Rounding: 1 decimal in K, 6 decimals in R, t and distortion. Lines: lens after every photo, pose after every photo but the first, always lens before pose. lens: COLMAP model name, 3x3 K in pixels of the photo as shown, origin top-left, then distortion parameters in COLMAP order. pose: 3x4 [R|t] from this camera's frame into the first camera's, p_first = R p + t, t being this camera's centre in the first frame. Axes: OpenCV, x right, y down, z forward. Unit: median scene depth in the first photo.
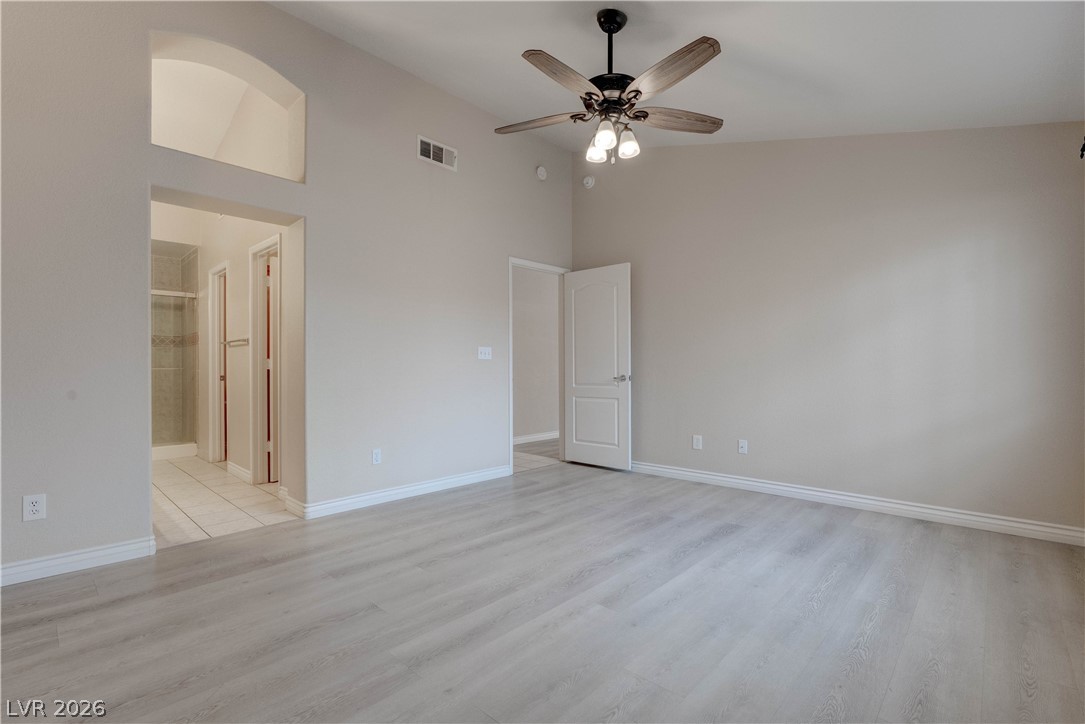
lens RADIAL K [[490.7, 0, 519.8], [0, 490.7, 370.0], [0, 0, 1]] dist [-0.017773, 0.005306]
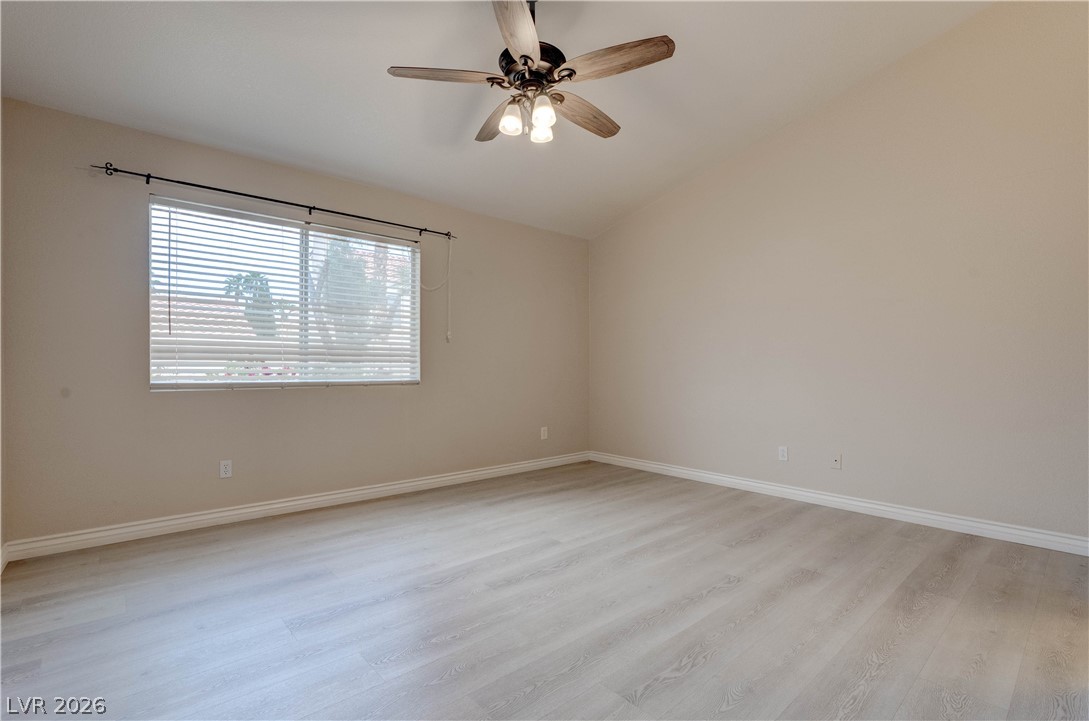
lens RADIAL K [[492.5, 0, 524.6], [0, 492.5, 370.3], [0, 0, 1]] dist [-0.017773, 0.005306]
pose [[-0.996497, -0.003130, 0.083573, 0.103924], [-0.002235, 0.999939, 0.010801, -0.008563], [-0.083601, 0.010576, -0.996443, 1.618198]]
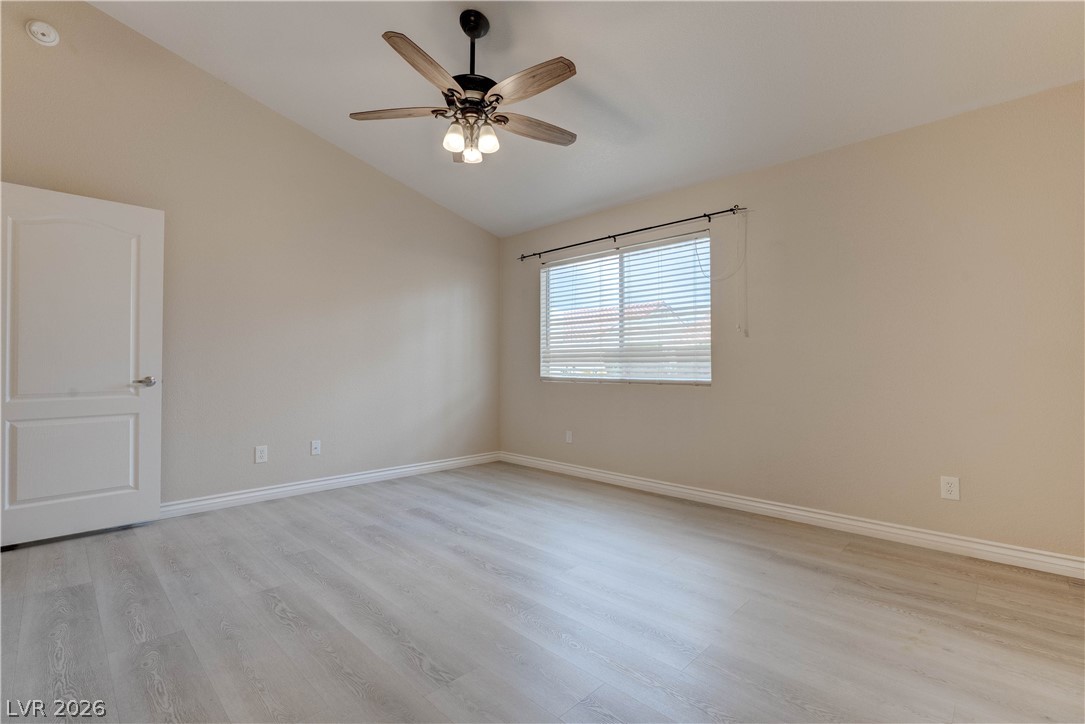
lens RADIAL K [[490.7, 0, 553.7], [0, 490.7, 360.1], [0, 0, 1]] dist [-0.017773, 0.005306]
pose [[-0.014991, 0.016644, 0.999749, -0.686422], [0.003303, 0.999857, -0.016596, 0.001141], [-0.999882, 0.003054, -0.015044, 0.715632]]
